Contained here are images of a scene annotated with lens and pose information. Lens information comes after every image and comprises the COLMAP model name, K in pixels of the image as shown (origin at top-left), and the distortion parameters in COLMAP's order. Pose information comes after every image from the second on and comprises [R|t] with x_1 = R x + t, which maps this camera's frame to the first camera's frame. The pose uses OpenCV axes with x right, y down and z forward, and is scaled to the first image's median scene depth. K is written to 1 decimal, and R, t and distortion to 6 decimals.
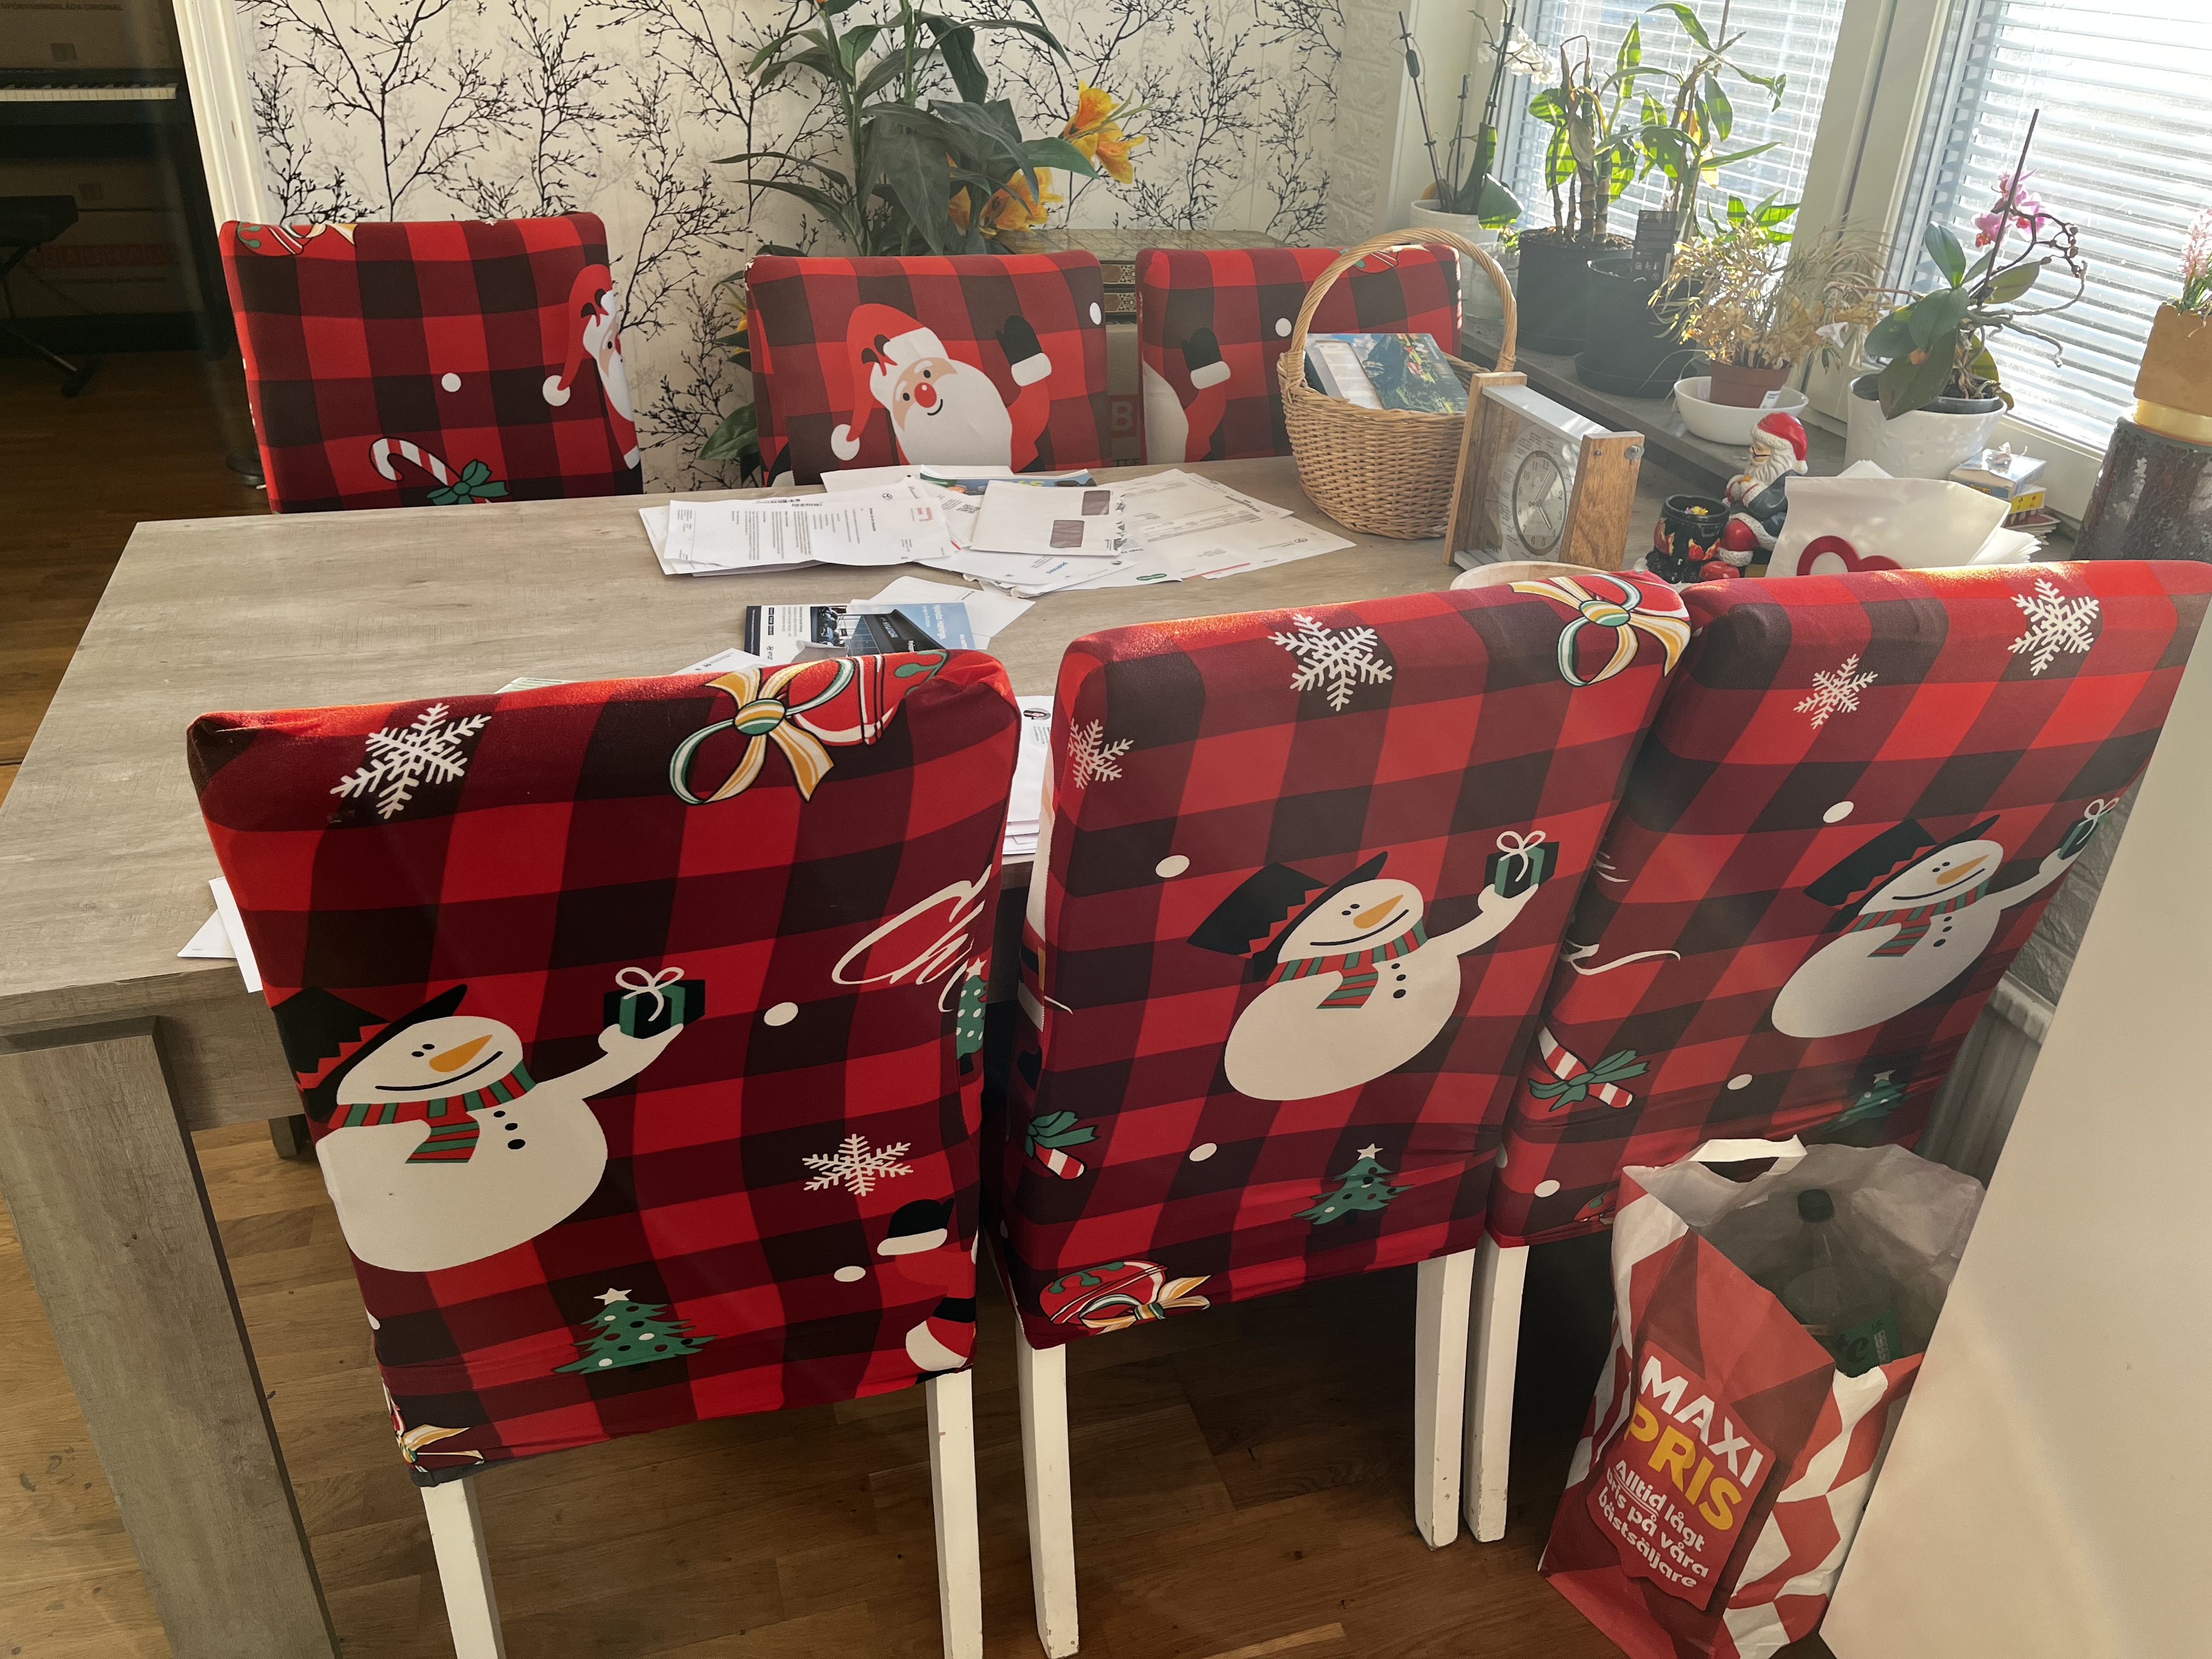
lens RADIAL K [[1656.9, 0, 1109.2], [0, 1656.9, 813.6], [0, 0, 1]] dist [0.037103, -0.051043]
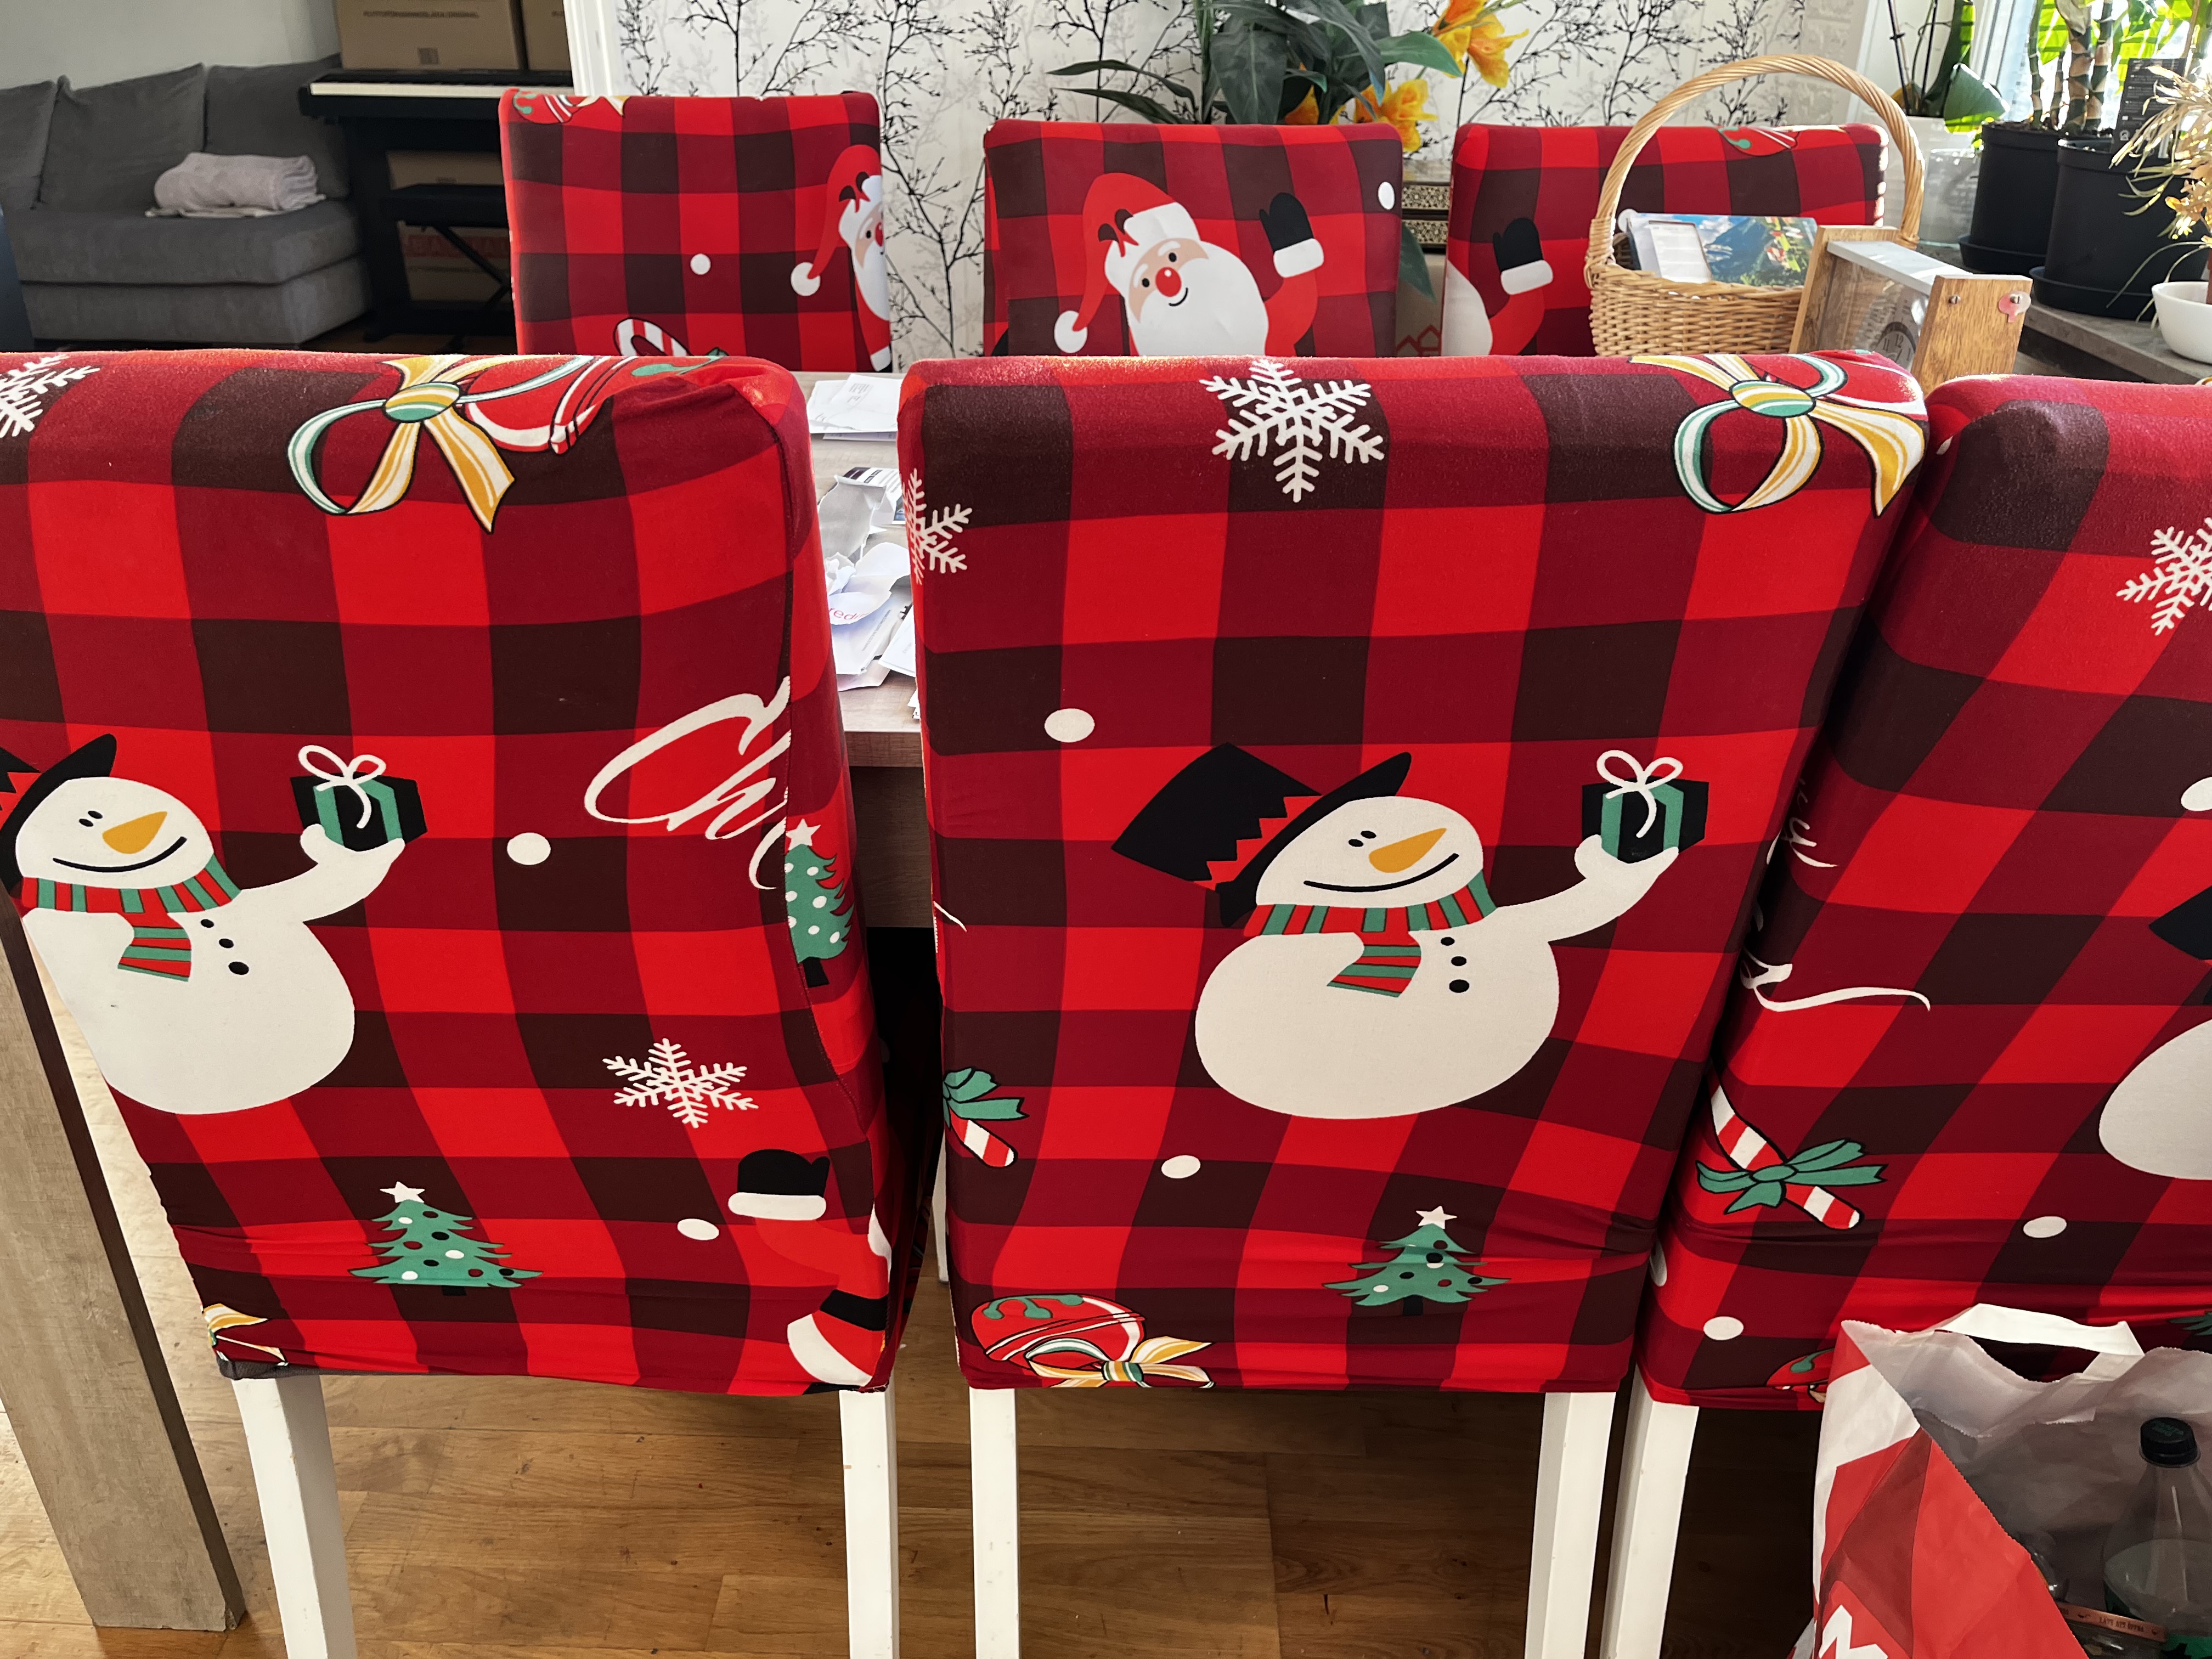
lens RADIAL K [[1656.9, 0, 1092.4], [0, 1656.9, 838.2], [0, 0, 1]] dist [0.037103, -0.051043]
pose [[0.945795, 0.122680, -0.300702, 0.225767], [-0.131760, 0.991231, -0.010023, 0.072707], [0.296836, 0.049100, 0.953665, 0.280987]]
